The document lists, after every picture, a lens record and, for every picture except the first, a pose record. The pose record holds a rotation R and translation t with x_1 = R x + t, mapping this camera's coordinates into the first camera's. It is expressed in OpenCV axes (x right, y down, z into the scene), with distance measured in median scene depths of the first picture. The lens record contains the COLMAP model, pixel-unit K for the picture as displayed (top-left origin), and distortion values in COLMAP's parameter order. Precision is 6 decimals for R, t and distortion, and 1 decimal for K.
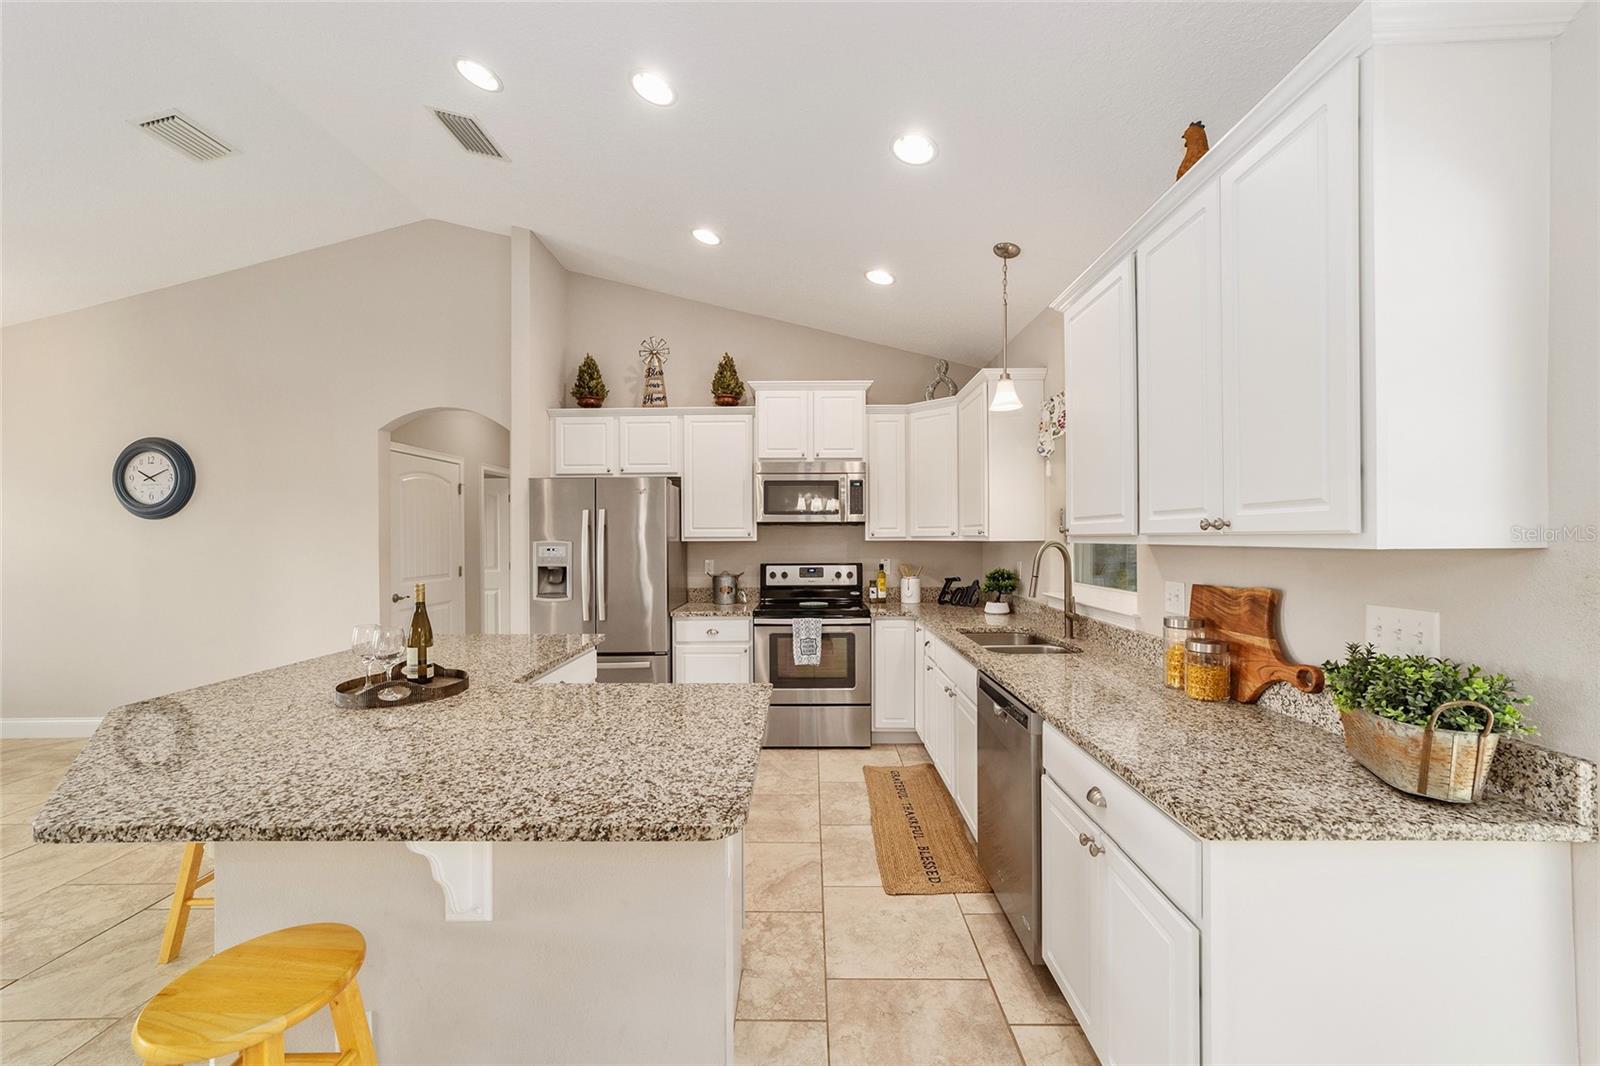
lens RADIAL K [[618.4, 0, 796.1], [0, 618.4, 533.3], [0, 0, 1]] dist [-0.012718, 0.007712]
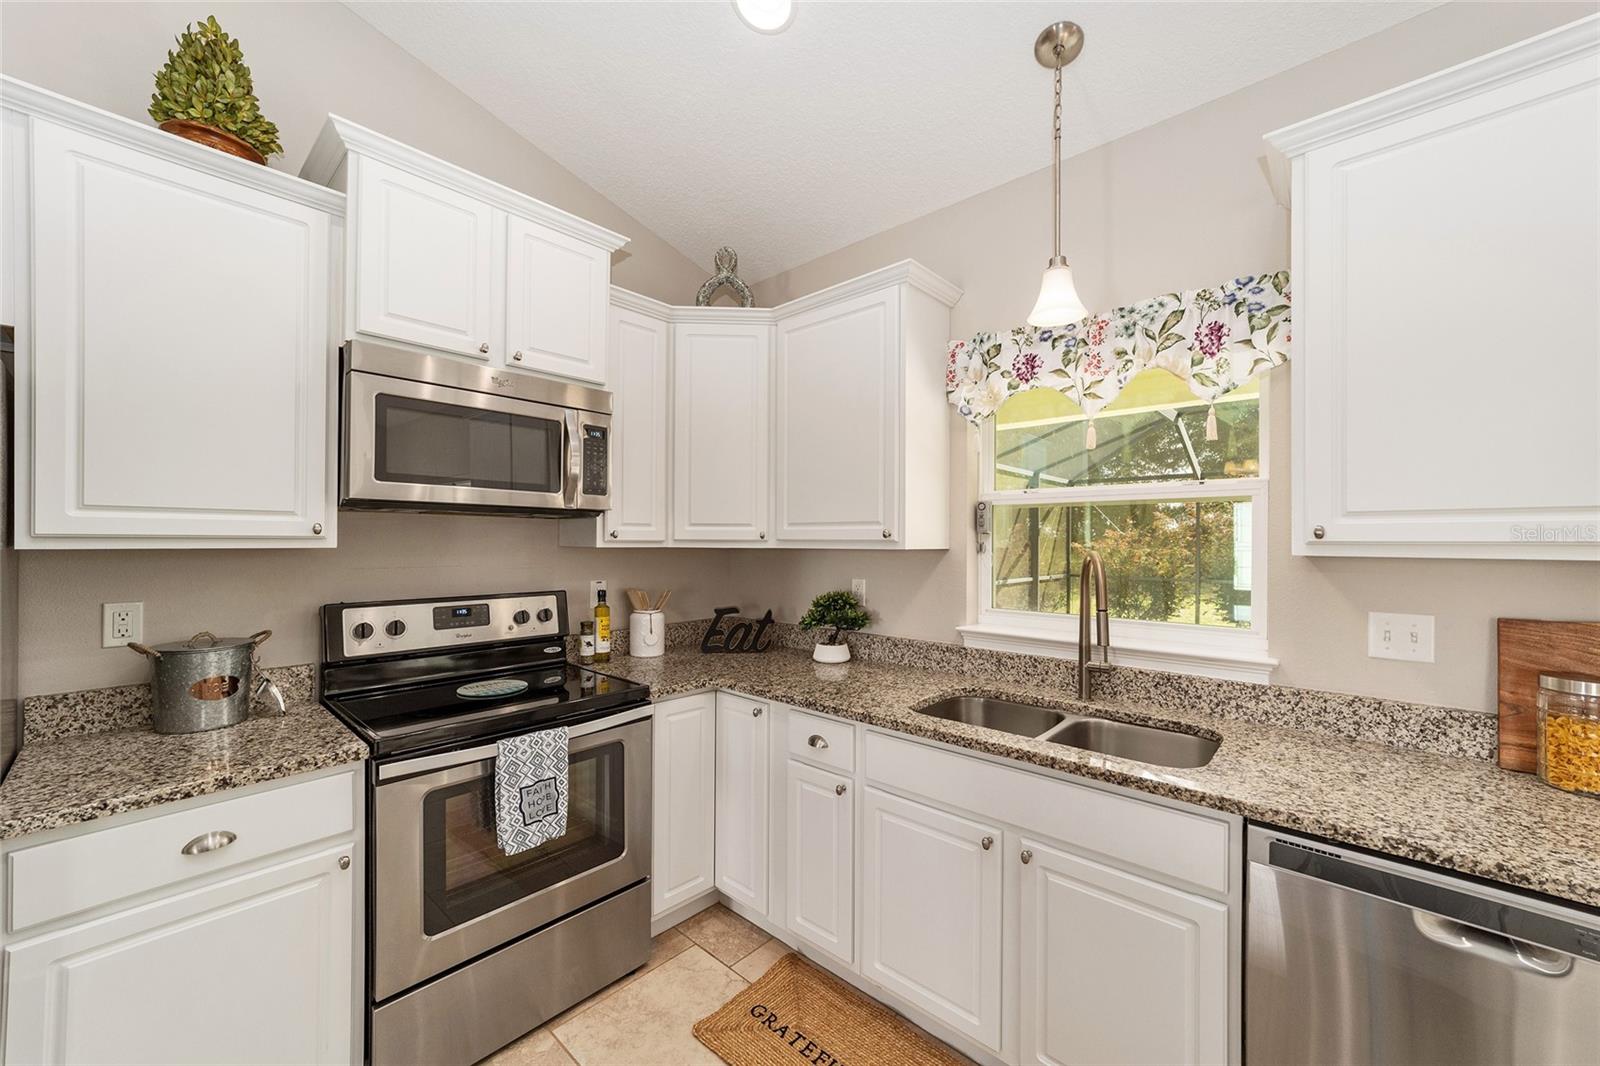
lens RADIAL K [[614.4, 0, 804.0], [0, 614.4, 537.6], [0, 0, 1]] dist [-0.015057, 0.007795]
pose [[0.657465, 0.012006, 0.753390, -0.162540], [-0.012645, 0.999908, -0.004899, 0.003825], [-0.753379, -0.006306, 0.657556, 0.544444]]
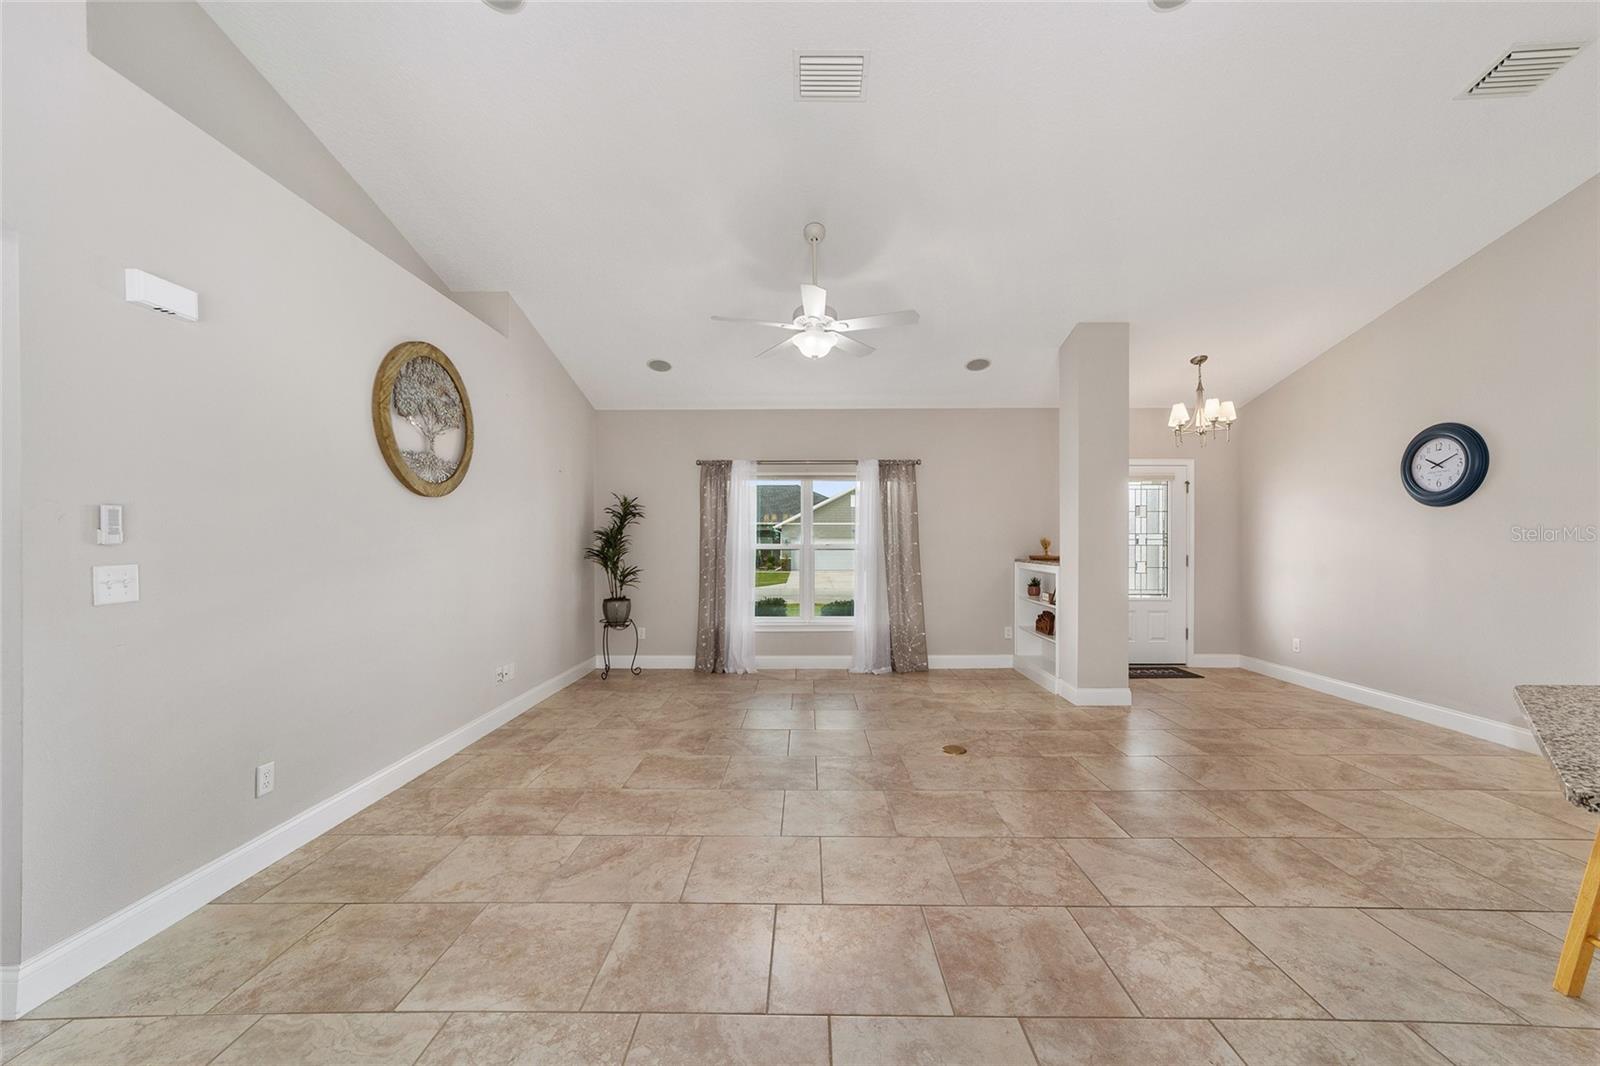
lens RADIAL K [[614.4, 0, 804.0], [0, 614.4, 537.6], [0, 0, 1]] dist [-0.015057, 0.007795]
pose [[0.011708, -0.000631, -0.999931, -0.080986], [0.005538, 0.999985, -0.000566, 0.023234], [0.999916, -0.005531, 0.011711, -0.037602]]
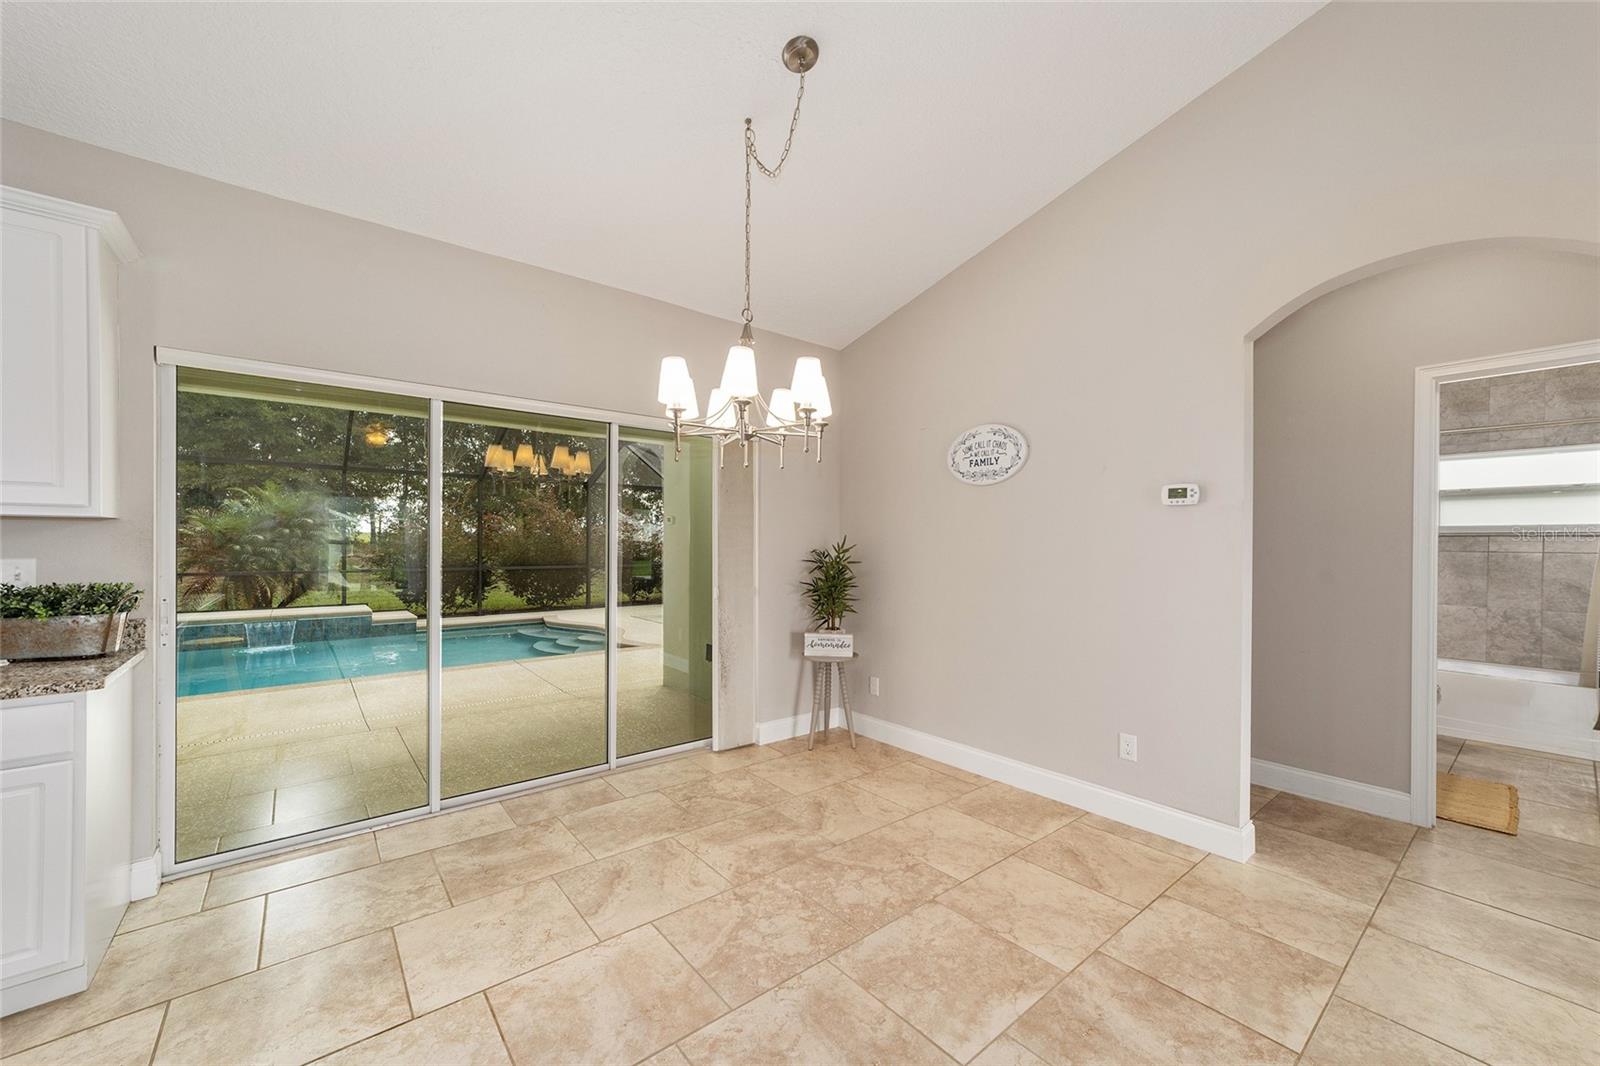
lens RADIAL K [[619.5, 0, 806.6], [0, 619.5, 545.2], [0, 0, 1]] dist [-0.014520, 0.007766]
pose [[-0.648252, -0.000921, 0.761425, -0.441594], [-0.005293, 0.999981, -0.003296, 0.026529], [-0.761407, -0.006167, -0.648245, 0.154647]]
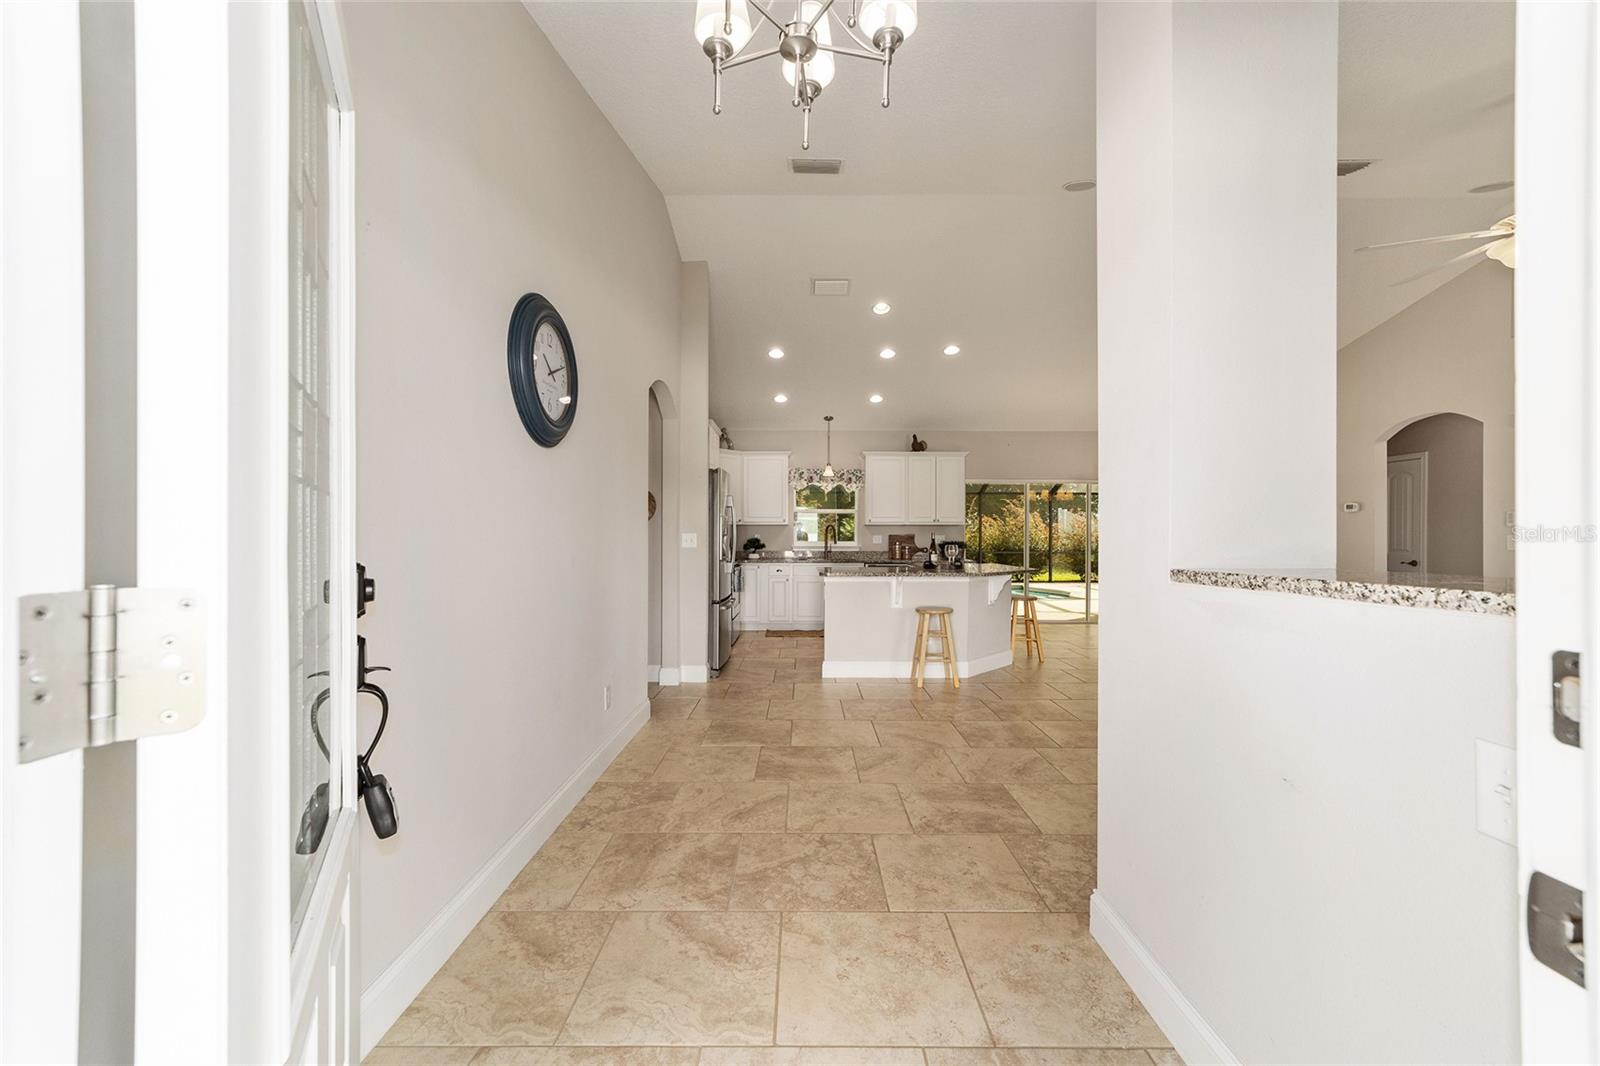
lens RADIAL K [[614.4, 0, 804.0], [0, 614.4, 537.6], [0, 0, 1]] dist [-0.015057, 0.007795]
pose [[-0.019936, 0.007048, 0.999776, -1.627380], [-0.008088, 0.999941, -0.007210, 0.063908], [-0.999769, -0.008230, -0.019877, 0.788058]]
